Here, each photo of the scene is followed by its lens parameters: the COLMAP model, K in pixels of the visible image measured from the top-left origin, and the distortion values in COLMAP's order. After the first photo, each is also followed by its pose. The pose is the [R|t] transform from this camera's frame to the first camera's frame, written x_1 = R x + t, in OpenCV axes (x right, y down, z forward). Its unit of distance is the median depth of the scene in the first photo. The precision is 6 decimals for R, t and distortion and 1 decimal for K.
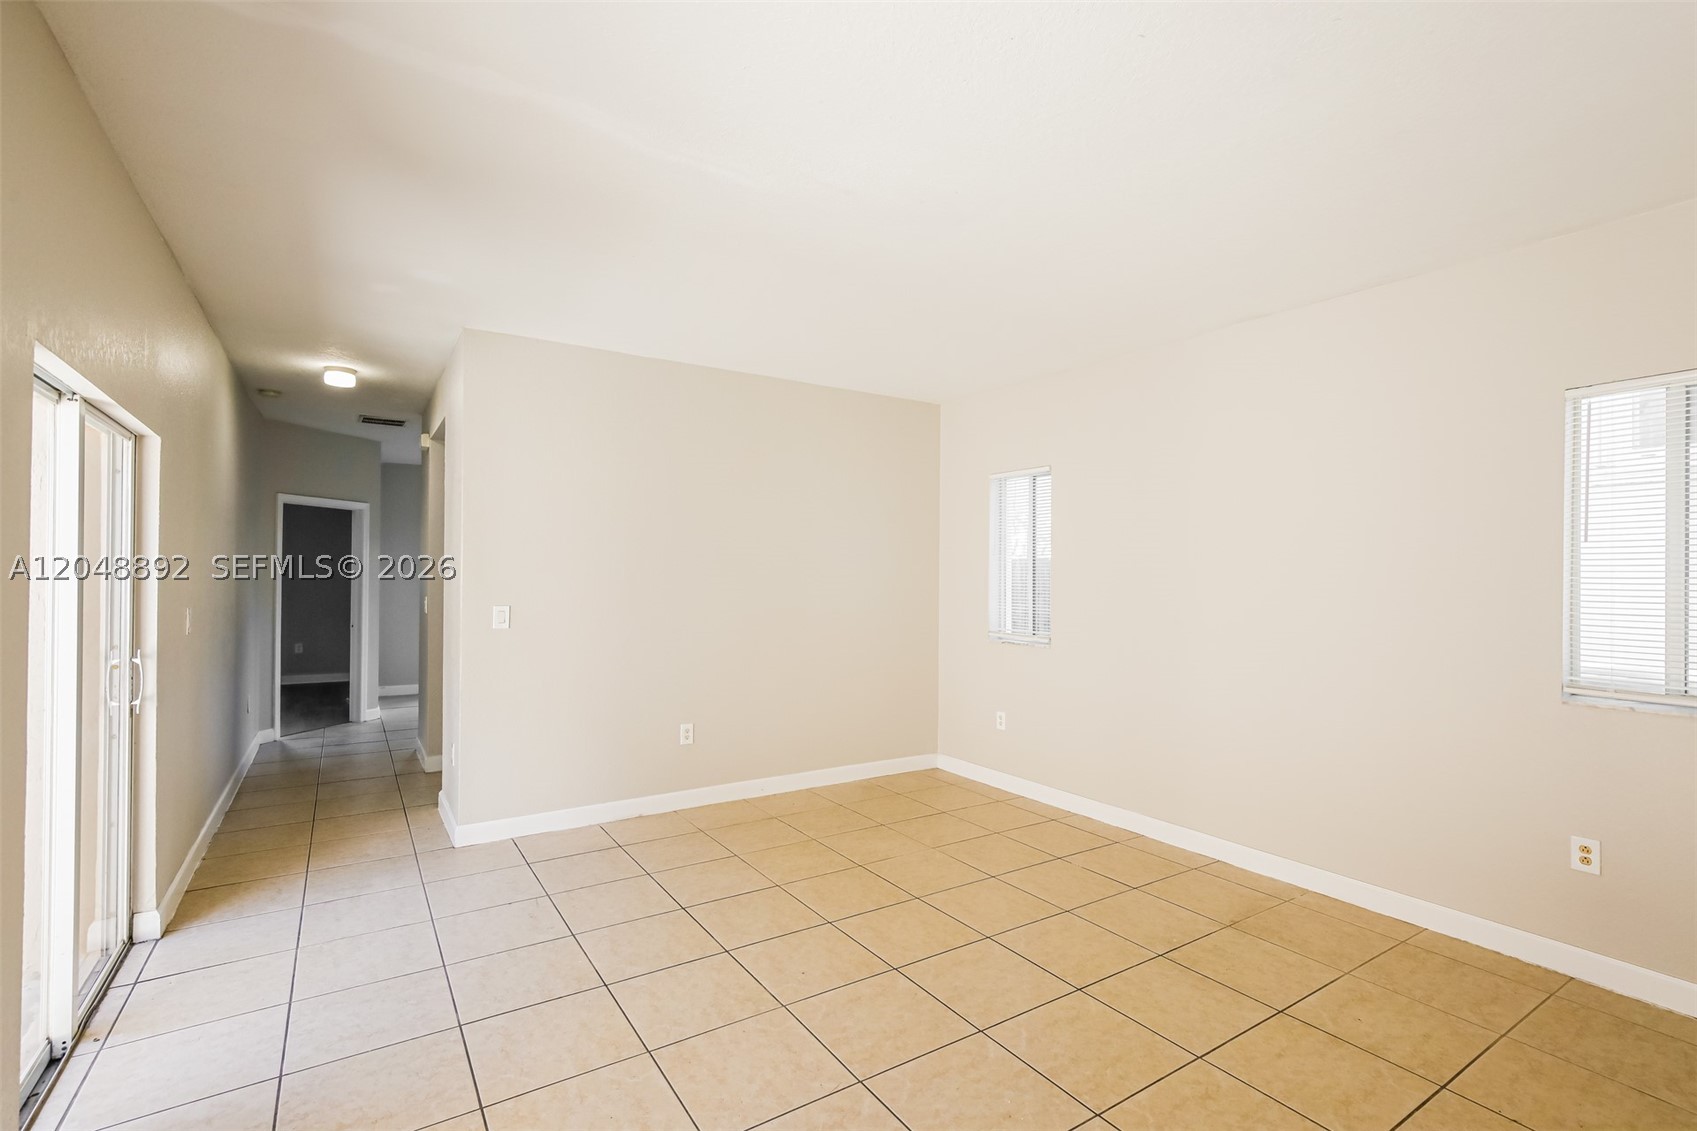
lens RADIAL K [[769.9, 0, 864.4], [0, 769.9, 571.1], [0, 0, 1]] dist [-0.002537, 0.000432]
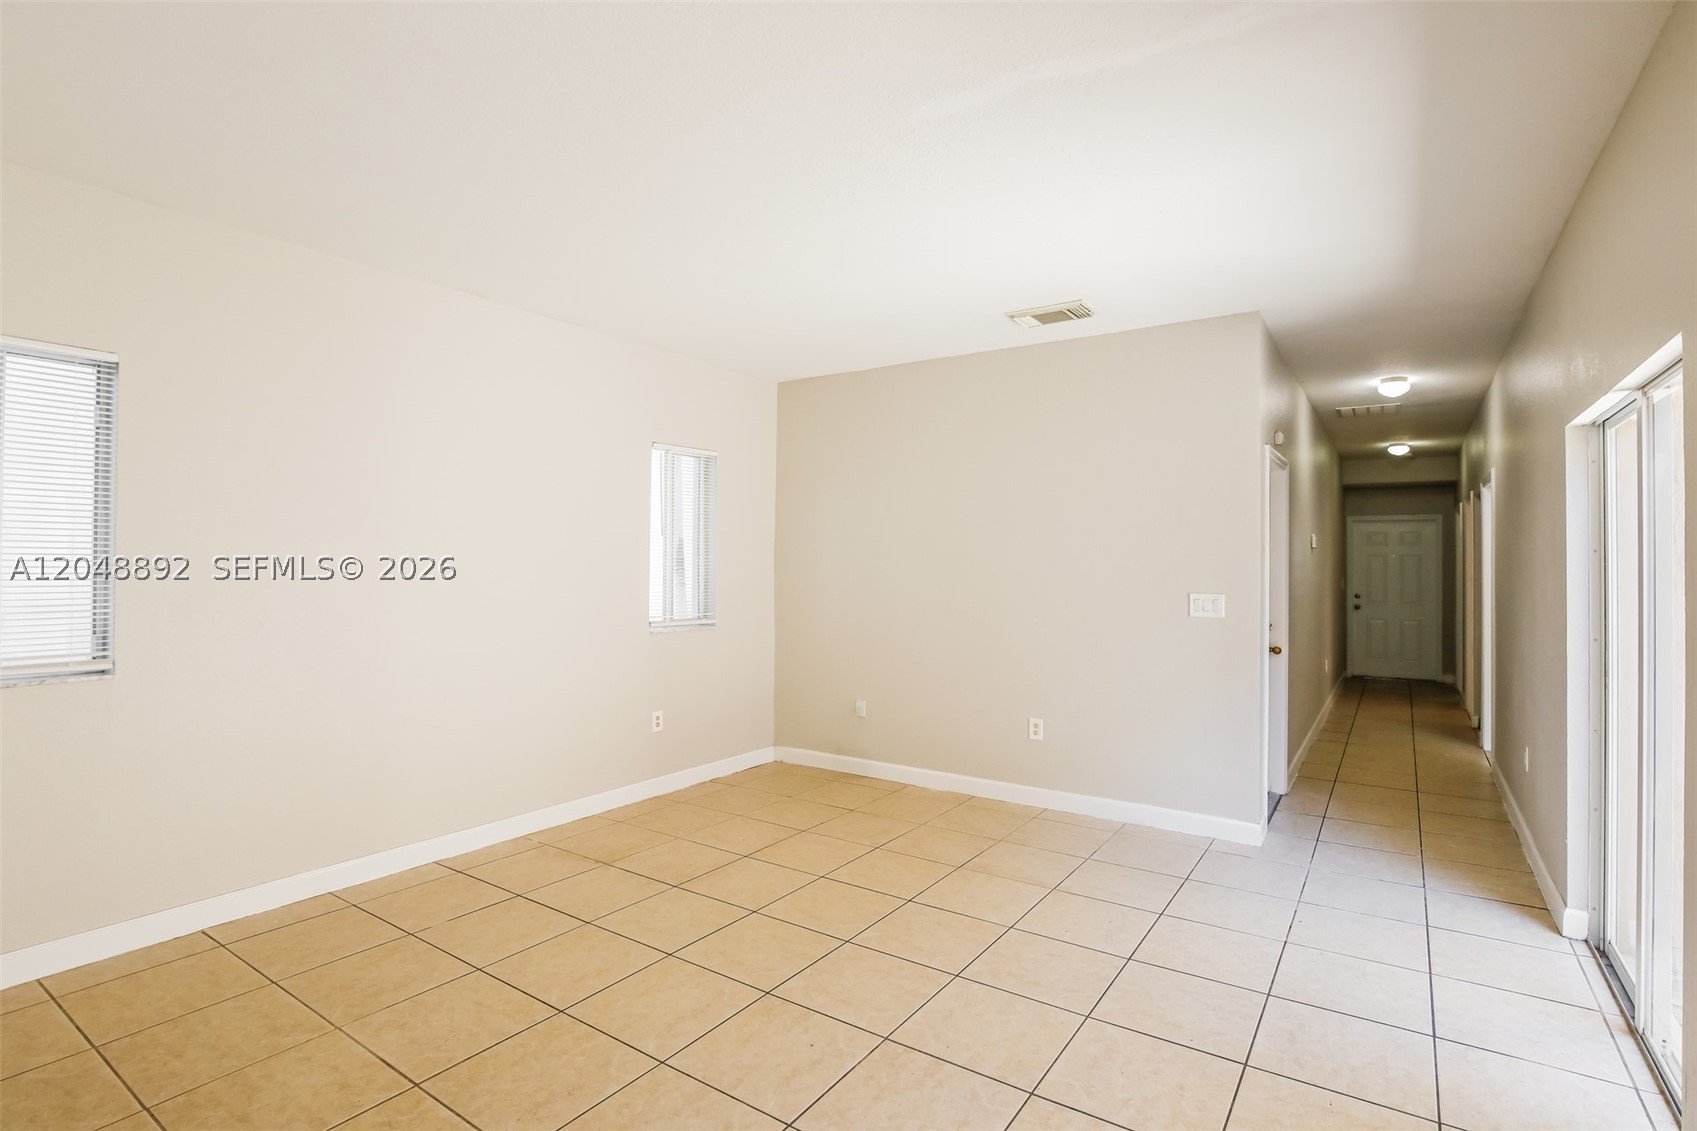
lens RADIAL K [[769.9, 0, 866.2], [0, 769.9, 565.3], [0, 0, 1]] dist [-0.002537, 0.000432]
pose [[-0.341750, -0.015420, 0.939664, -0.720677], [-0.017880, 0.999791, 0.009904, -0.000610], [-0.939621, -0.013416, -0.341954, 1.026494]]
